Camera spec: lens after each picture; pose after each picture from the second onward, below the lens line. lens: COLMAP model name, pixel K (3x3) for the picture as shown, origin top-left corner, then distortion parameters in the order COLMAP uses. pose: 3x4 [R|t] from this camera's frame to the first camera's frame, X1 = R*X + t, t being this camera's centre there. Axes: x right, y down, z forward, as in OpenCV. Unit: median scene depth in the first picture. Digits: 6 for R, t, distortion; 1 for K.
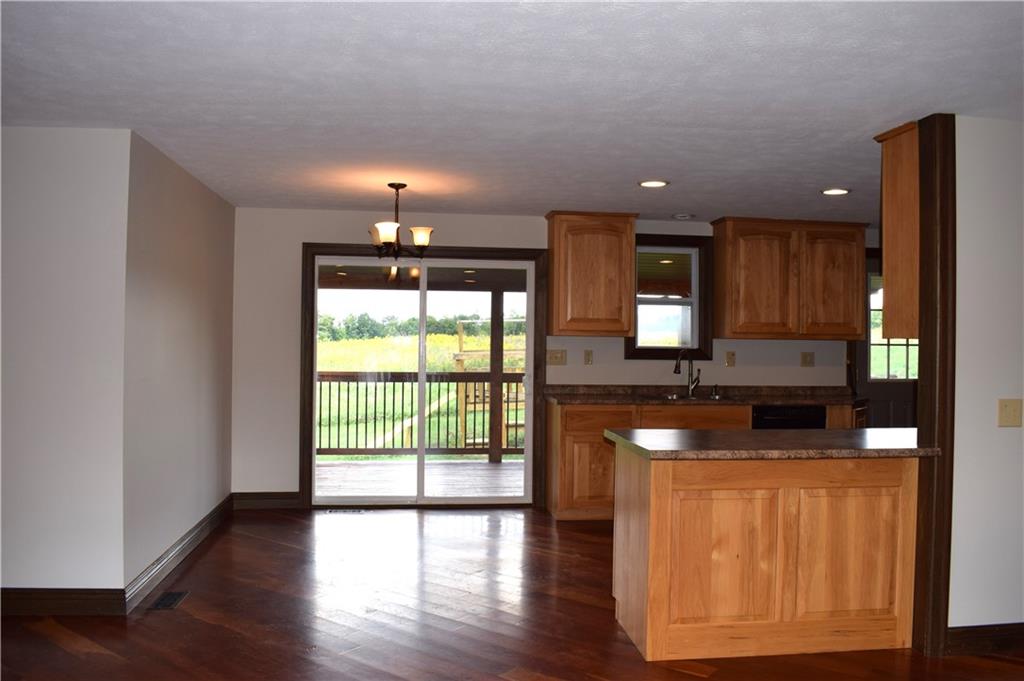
lens RADIAL K [[835.4, 0, 512.0], [0, 835.4, 340.5], [0, 0, 1]] dist [-0.064611, -0.000108]
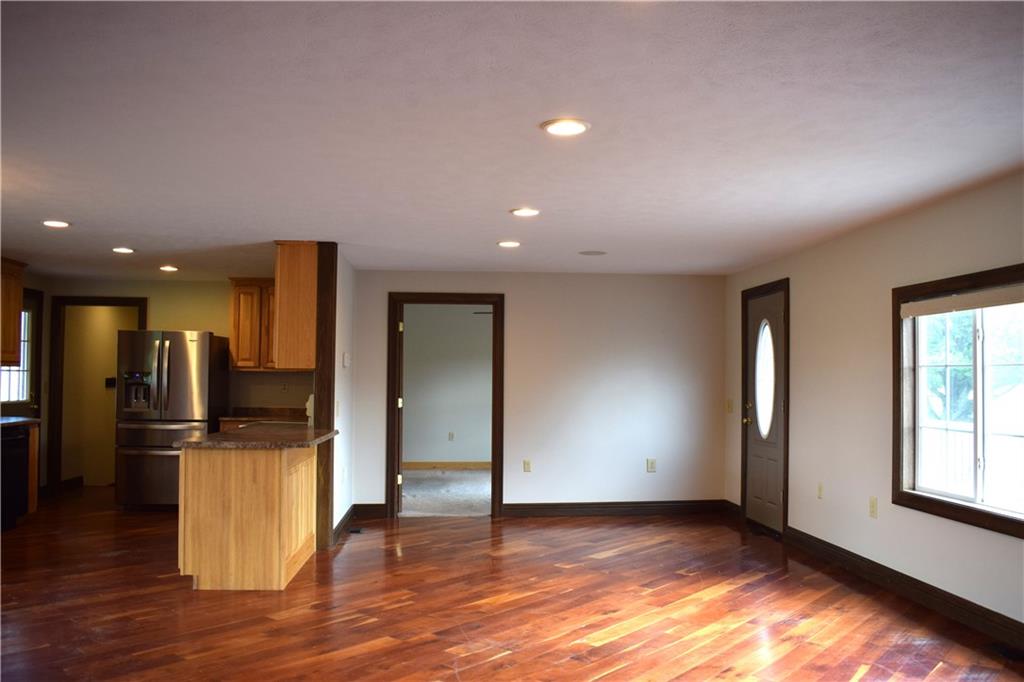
lens RADIAL K [[832.9, 0, 512.0], [0, 832.9, 341.0], [0, 0, 1]] dist [-0.090602, 0.004056]
pose [[0.047763, 0.034271, 0.998271, -0.650354], [-0.010268, 0.999375, -0.033818, -0.005161], [-0.998806, -0.008635, 0.048085, 0.279229]]
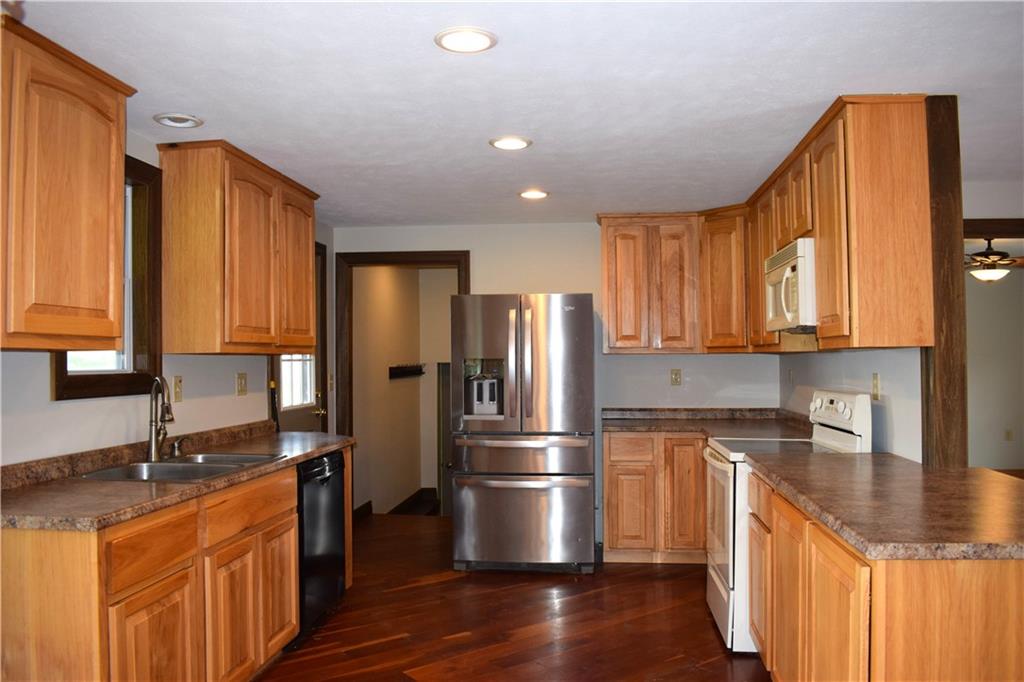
lens RADIAL K [[803.9, 0, 512.0], [0, 803.9, 341.0], [0, 0, 1]] dist [-0.088844, 0.005443]
pose [[0.242848, 0.008122, 0.970030, -0.217876], [0.007341, 0.999921, -0.010211, -0.003517], [-0.970037, 0.009601, 0.242769, 0.668381]]
